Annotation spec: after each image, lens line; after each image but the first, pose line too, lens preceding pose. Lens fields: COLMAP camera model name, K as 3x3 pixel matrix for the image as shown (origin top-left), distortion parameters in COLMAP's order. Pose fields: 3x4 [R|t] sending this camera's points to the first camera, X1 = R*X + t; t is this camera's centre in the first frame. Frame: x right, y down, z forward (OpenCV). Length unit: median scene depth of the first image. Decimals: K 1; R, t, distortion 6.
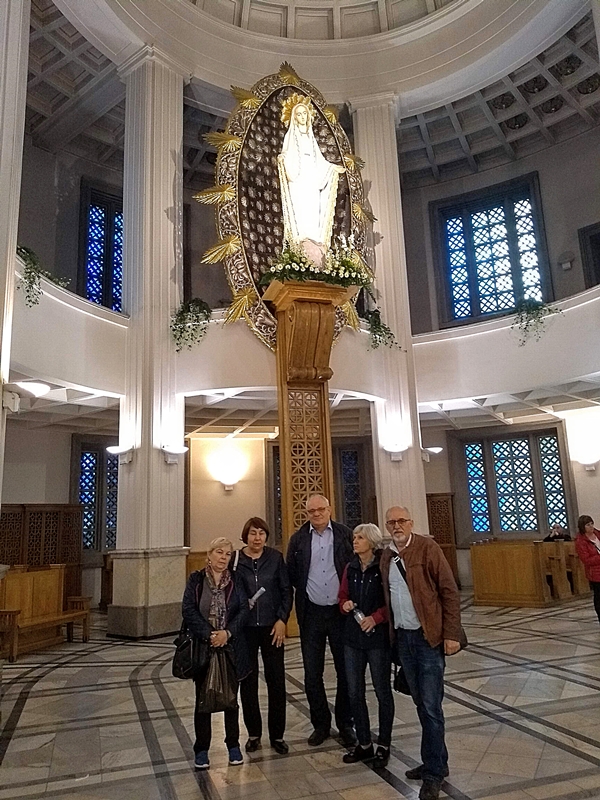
lens RADIAL K [[615.6, 0, 300.0], [0, 615.6, 400.0], [0, 0, 1]] dist [-0.002723, -0.007608]
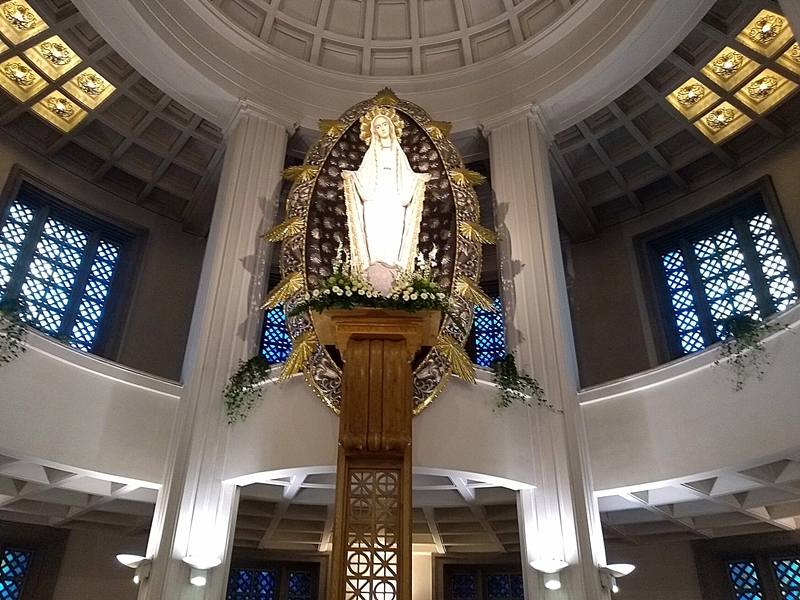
lens RADIAL K [[662.6, 0, 400.0], [0, 662.6, 300.0], [0, 0, 1]] dist [0.003614, 0.000703]
pose [[0.955921, -0.109483, -0.272448, 0.191137], [0.016493, 0.946440, -0.322459, 0.034880], [0.293160, 0.303752, 0.906528, 0.209853]]
